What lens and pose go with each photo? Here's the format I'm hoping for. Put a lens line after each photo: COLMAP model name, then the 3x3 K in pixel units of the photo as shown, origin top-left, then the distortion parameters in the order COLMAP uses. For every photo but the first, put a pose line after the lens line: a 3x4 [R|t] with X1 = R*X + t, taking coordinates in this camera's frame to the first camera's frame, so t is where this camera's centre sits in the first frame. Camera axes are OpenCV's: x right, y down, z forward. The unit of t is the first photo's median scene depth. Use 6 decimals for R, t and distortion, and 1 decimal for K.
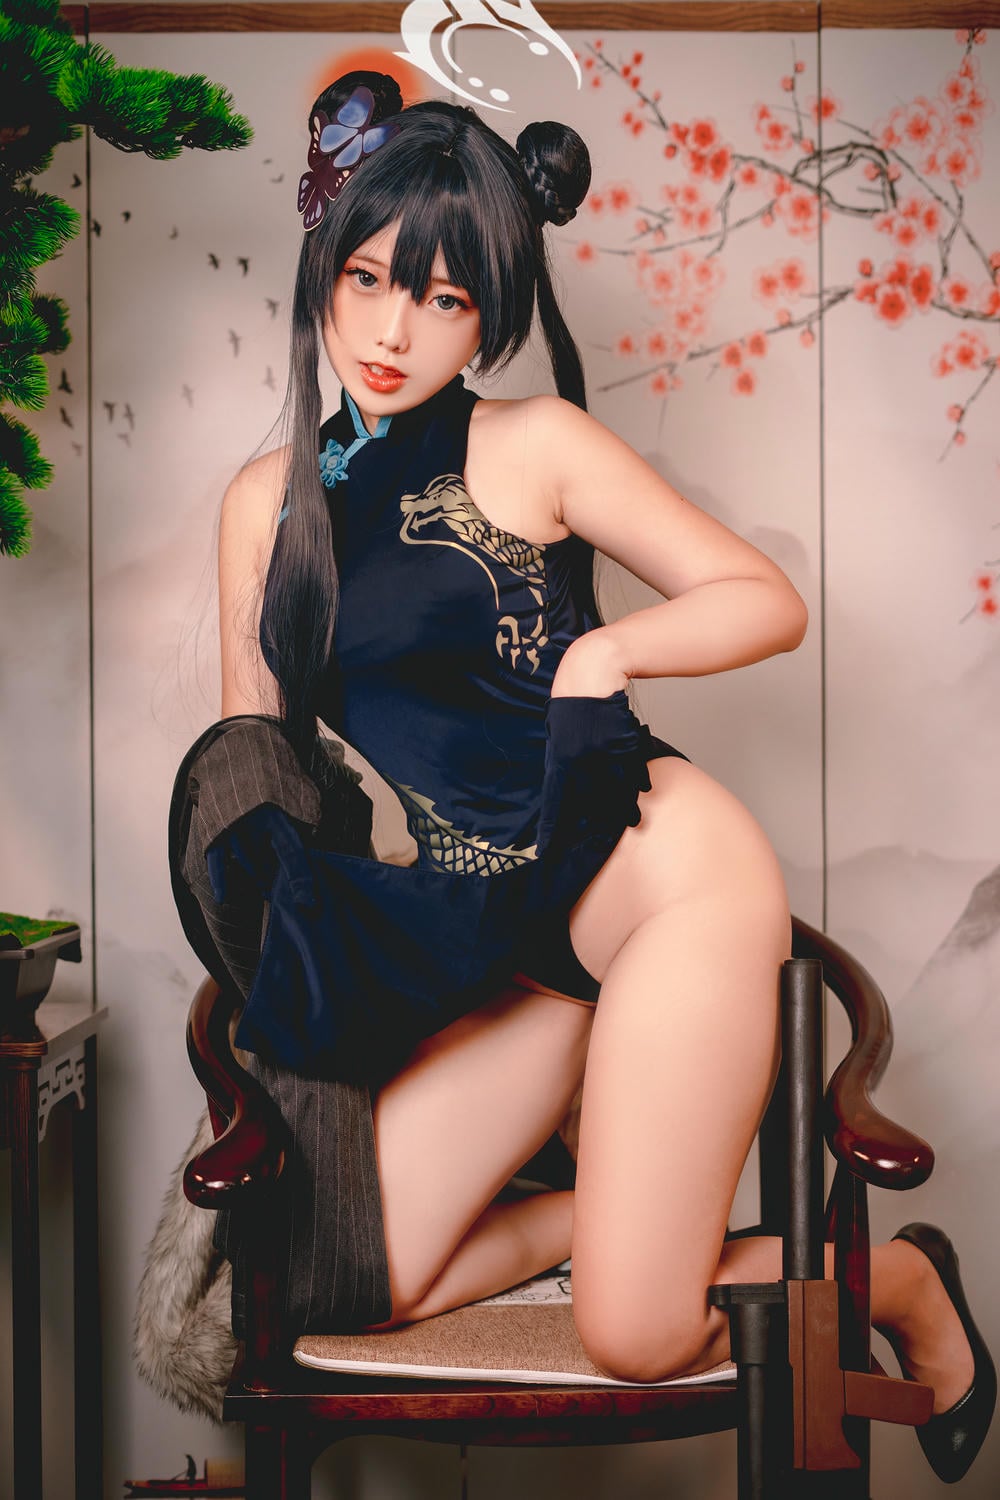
lens RADIAL K [[2216.2, 0, 504.5], [0, 2216.2, 759.0], [0, 0, 1]] dist [-0.034318, 0.012624]
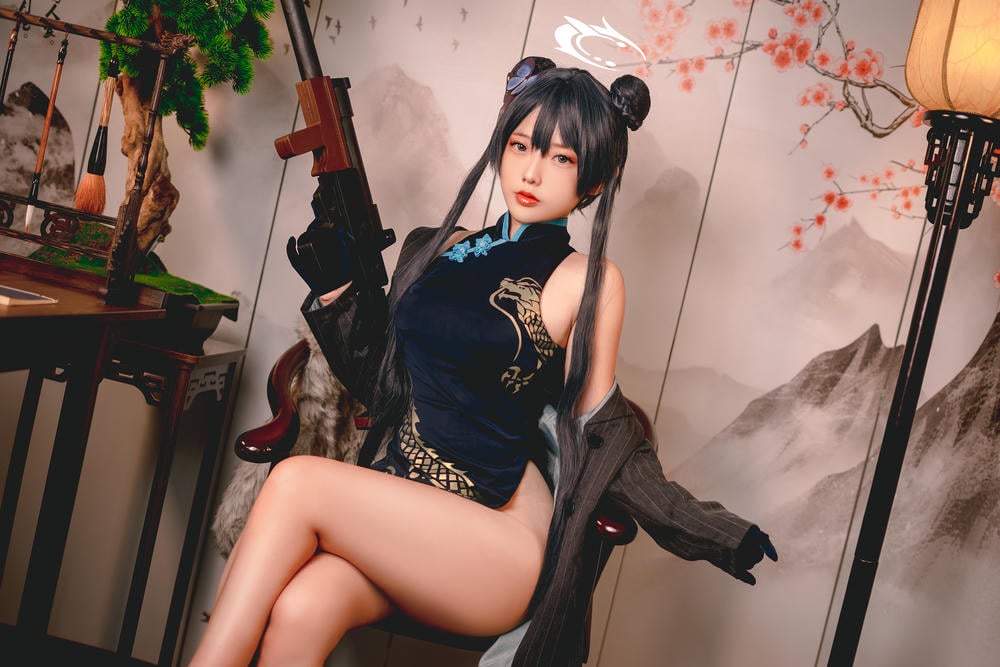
lens RADIAL K [[1477.4, 0, 481.5], [0, 1477.4, 330.7], [0, 0, 1]] dist [-0.034318, 0.012624]
pose [[0.967913, 0.232074, -0.096366, 0.108879], [-0.227641, 0.972199, 0.054852, -0.011196], [0.106416, -0.031155, 0.993833, -0.156845]]
